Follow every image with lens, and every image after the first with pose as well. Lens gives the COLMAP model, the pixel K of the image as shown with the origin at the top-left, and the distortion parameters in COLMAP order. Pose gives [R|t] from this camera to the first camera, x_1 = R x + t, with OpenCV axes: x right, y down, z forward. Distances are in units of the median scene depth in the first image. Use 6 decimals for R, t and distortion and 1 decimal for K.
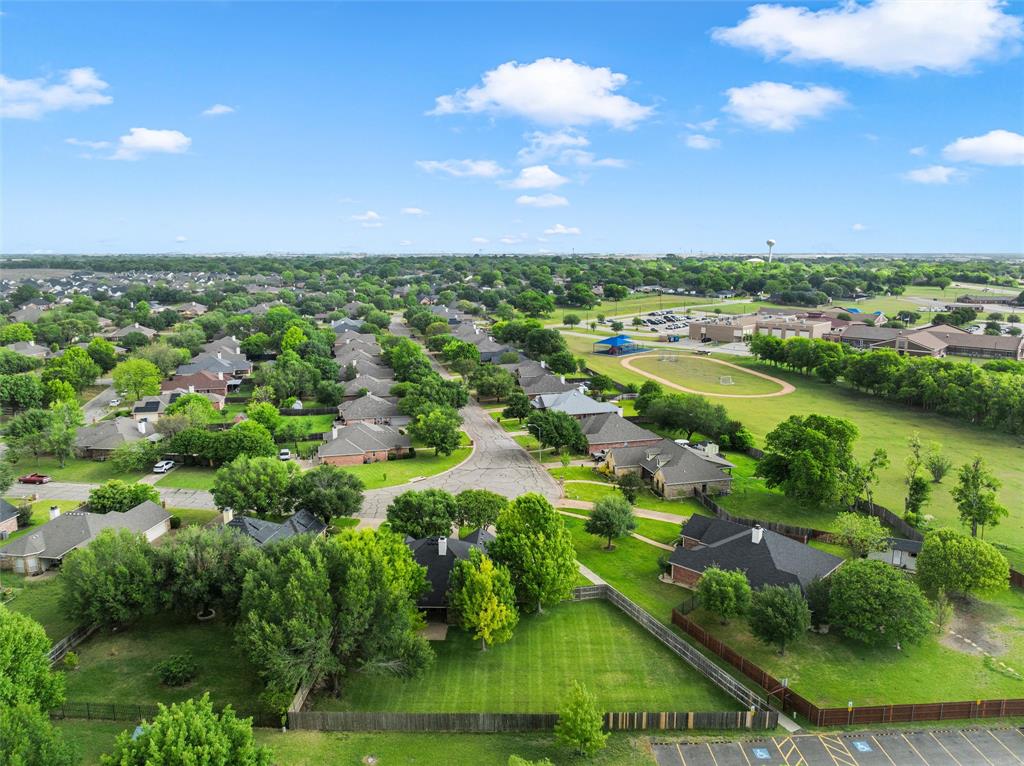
lens RADIAL K [[739.5, 0, 512.0], [0, 739.5, 383.0], [0, 0, 1]] dist [-0.034808, -0.002632]
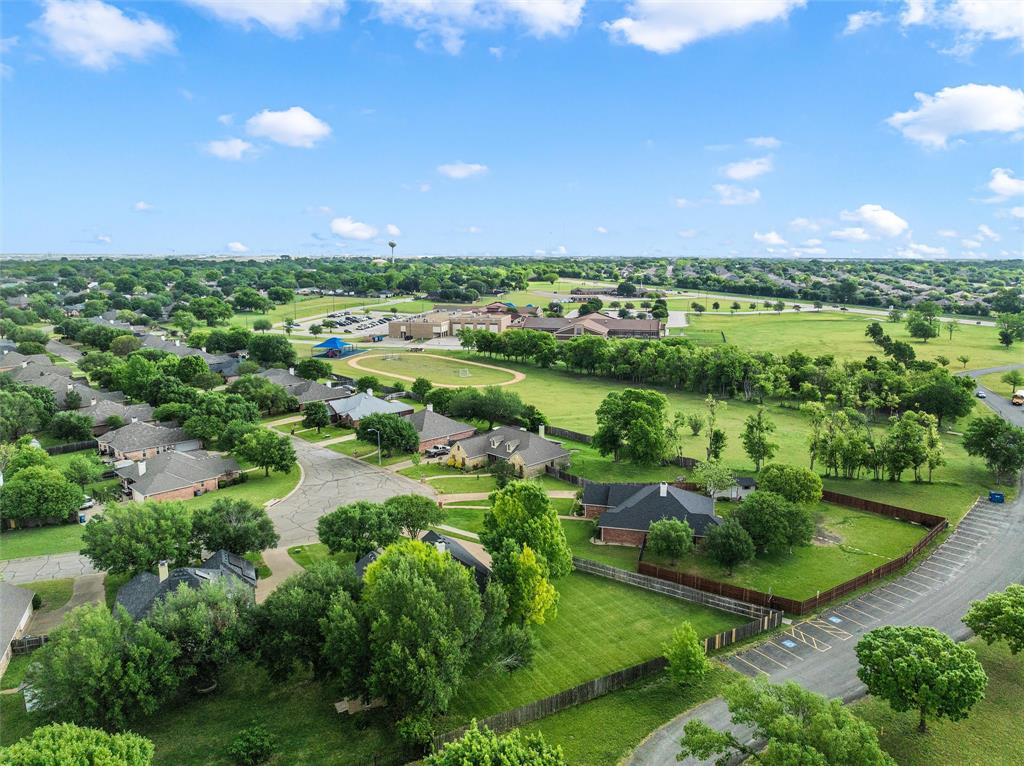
lens RADIAL K [[739.5, 0, 512.0], [0, 739.5, 383.0], [0, 0, 1]] dist [-0.034808, -0.002632]
pose [[0.857799, -0.088849, 0.506248, -0.208794], [0.089624, 0.995713, 0.022891, -0.007421], [-0.506111, 0.025736, 0.862084, 0.036186]]
